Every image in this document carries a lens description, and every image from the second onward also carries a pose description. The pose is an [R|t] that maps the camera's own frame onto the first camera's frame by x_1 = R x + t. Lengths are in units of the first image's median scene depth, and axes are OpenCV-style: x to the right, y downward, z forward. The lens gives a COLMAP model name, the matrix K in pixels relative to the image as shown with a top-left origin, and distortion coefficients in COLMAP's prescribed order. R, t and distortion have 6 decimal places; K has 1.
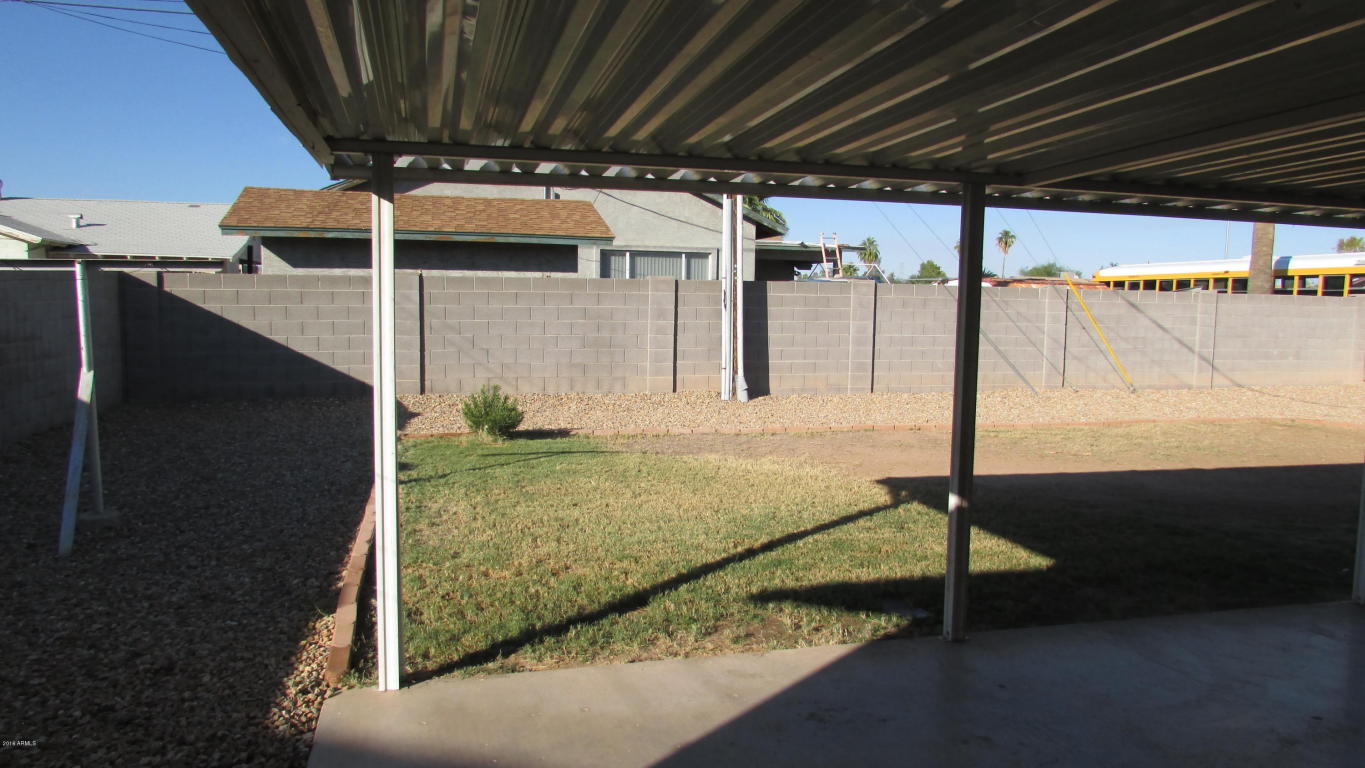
lens RADIAL K [[975.9, 0, 682.5], [0, 975.9, 384.0], [0, 0, 1]] dist [-0.027732, 0.000200]
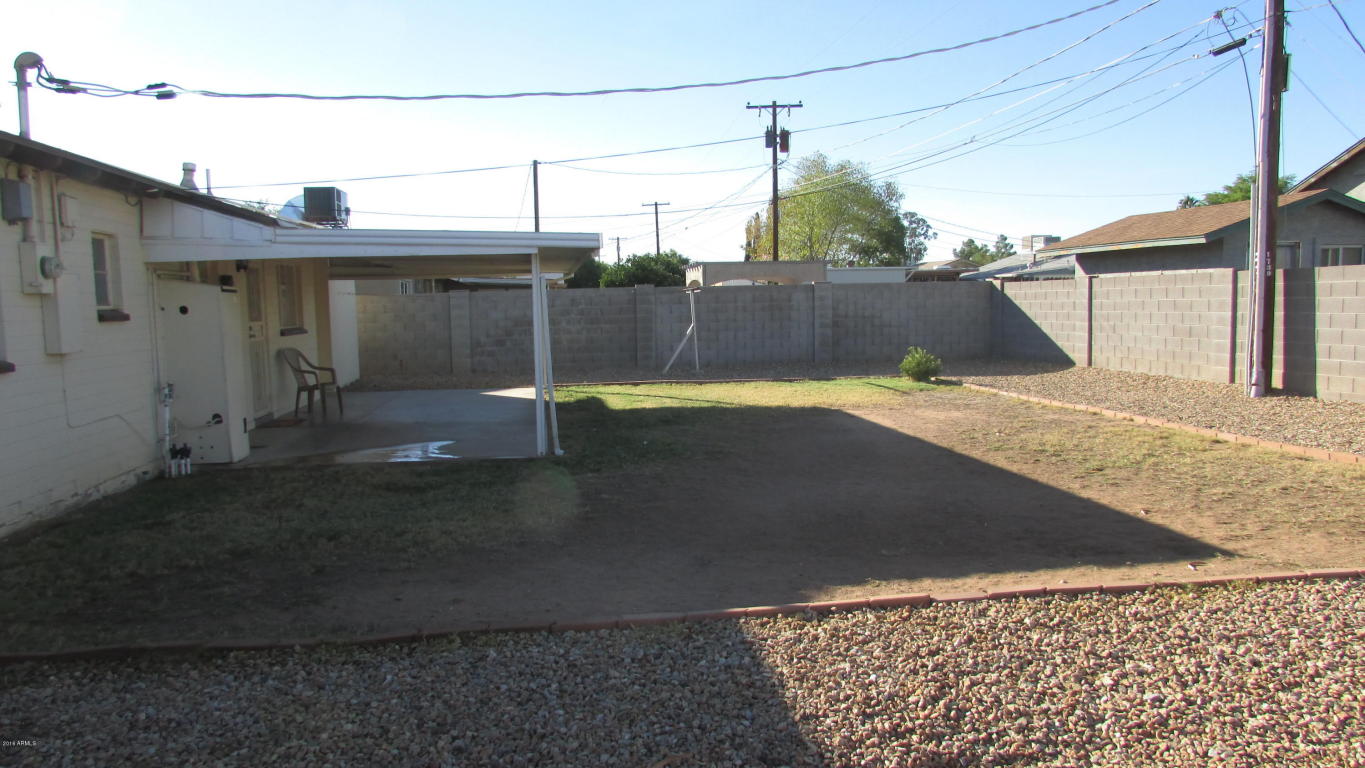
lens RADIAL K [[975.9, 0, 682.5], [0, 975.9, 384.0], [0, 0, 1]] dist [-0.027732, 0.000200]
pose [[-0.121466, 0.071056, -0.990049, 1.011753], [-0.076941, 0.993759, 0.080762, -0.026972], [0.989609, 0.085985, -0.115241, 0.538240]]
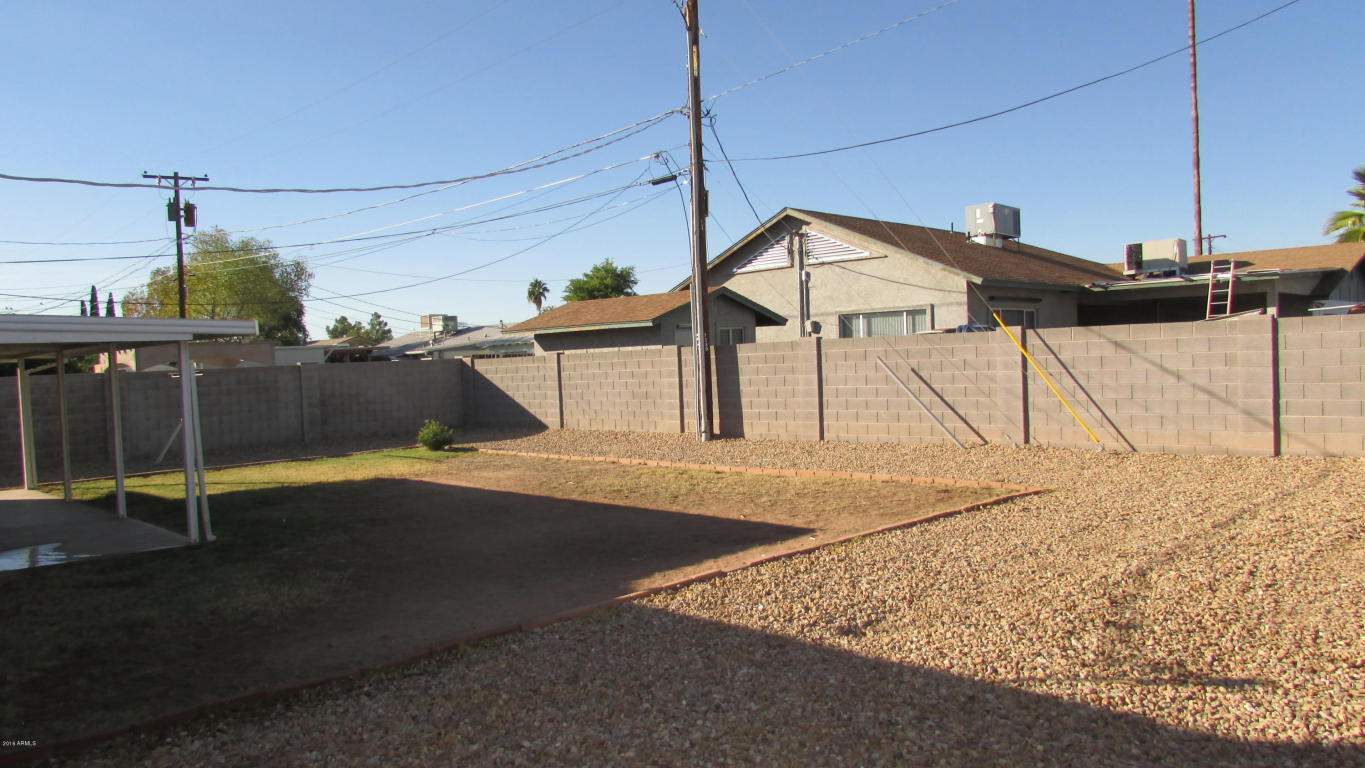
lens RADIAL K [[975.9, 0, 682.5], [0, 975.9, 384.0], [0, 0, 1]] dist [-0.027732, 0.000200]
pose [[0.492681, -0.013288, -0.870108, 1.095707], [-0.030319, 0.999014, -0.032424, -0.014268], [0.869682, 0.042355, 0.491793, 0.342503]]
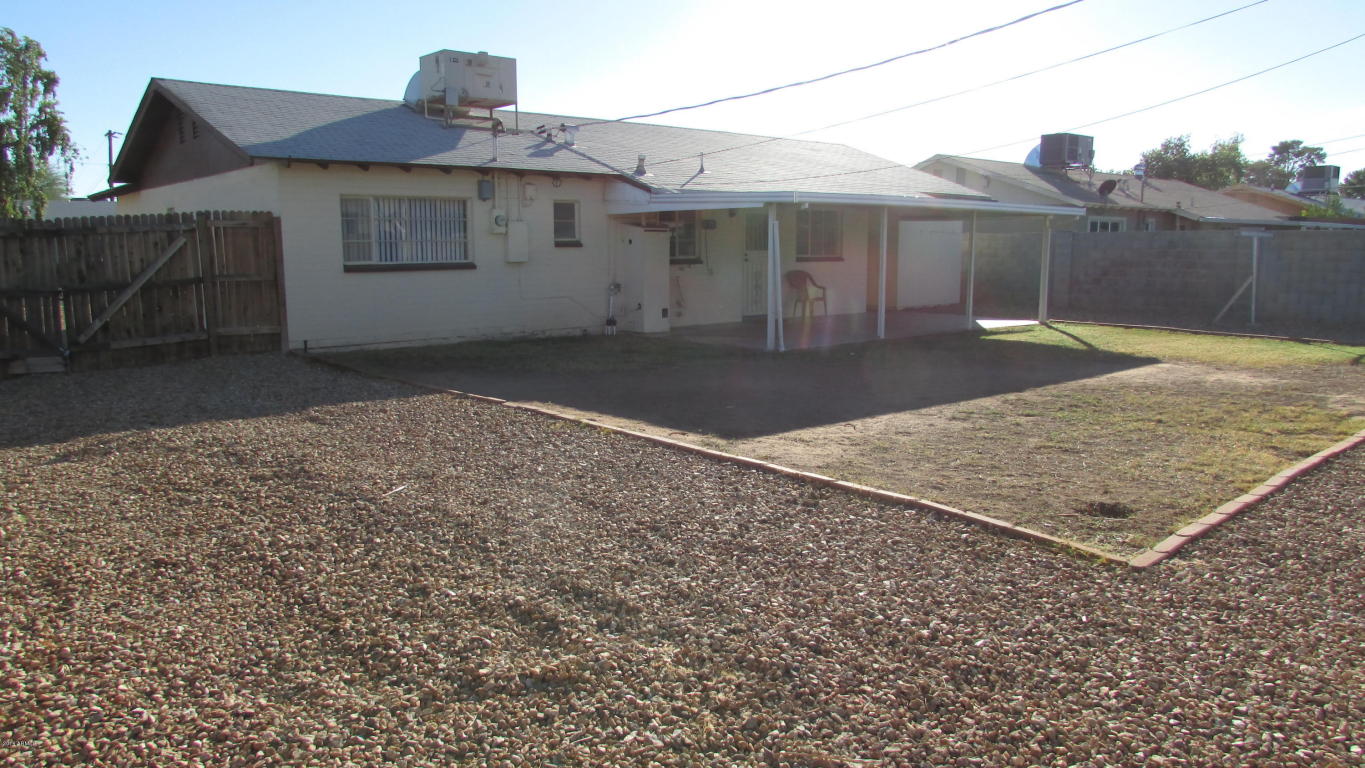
lens RADIAL K [[996.2, 0, 682.5], [0, 996.2, 384.0], [0, 0, 1]] dist [-0.120094, -0.000528]
pose [[-0.896421, 0.047326, -0.440670, 0.875768], [-0.054221, 0.975103, 0.215020, -0.083035], [0.439874, 0.216642, -0.871537, 1.140121]]
